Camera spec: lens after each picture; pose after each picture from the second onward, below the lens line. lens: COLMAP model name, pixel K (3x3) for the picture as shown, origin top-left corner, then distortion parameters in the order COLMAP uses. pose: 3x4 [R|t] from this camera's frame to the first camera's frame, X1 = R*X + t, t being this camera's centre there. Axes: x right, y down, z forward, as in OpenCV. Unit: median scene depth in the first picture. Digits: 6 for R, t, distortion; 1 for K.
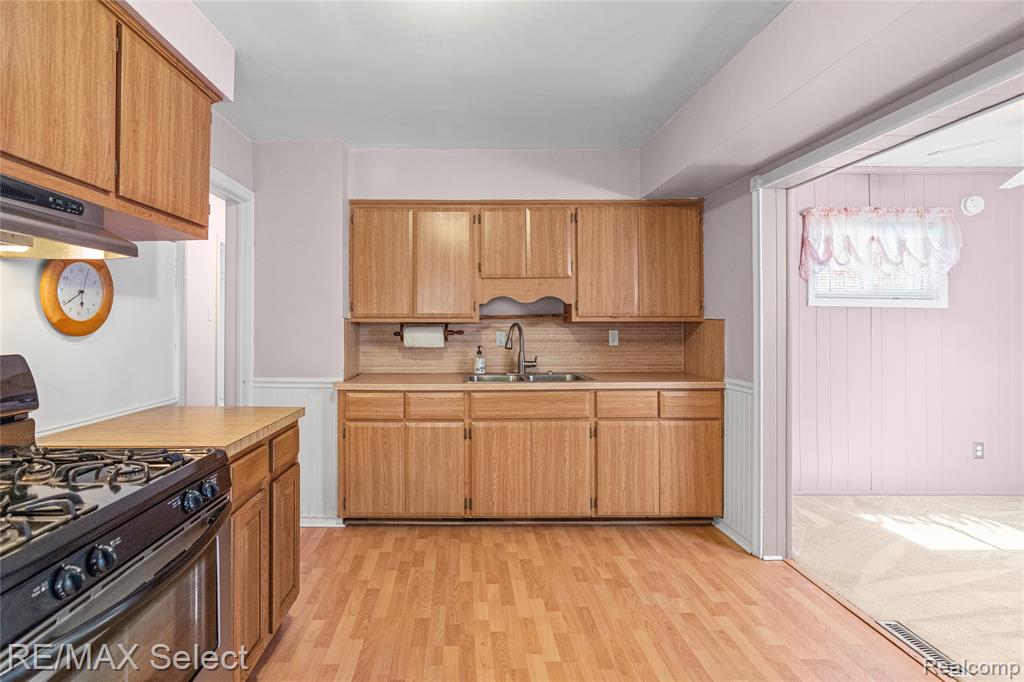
lens RADIAL K [[508.1, 0, 458.6], [0, 508.1, 320.3], [0, 0, 1]] dist [-0.000309, 0.000829]
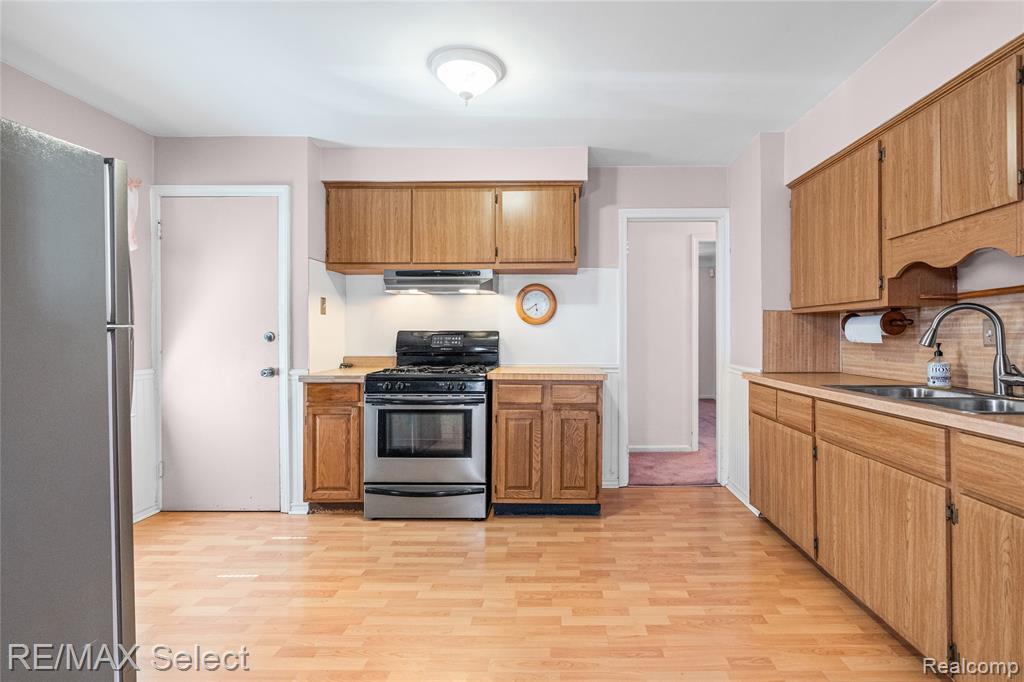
lens RADIAL K [[484.2, 0, 564.8], [0, 484.2, 335.8], [0, 0, 1]] dist [0.000447, 0.000166]
pose [[0.002717, 0.001406, -0.999995, 0.714622], [0.008696, 0.999961, 0.001429, 0.040933], [0.999959, -0.008700, 0.002705, 0.597589]]
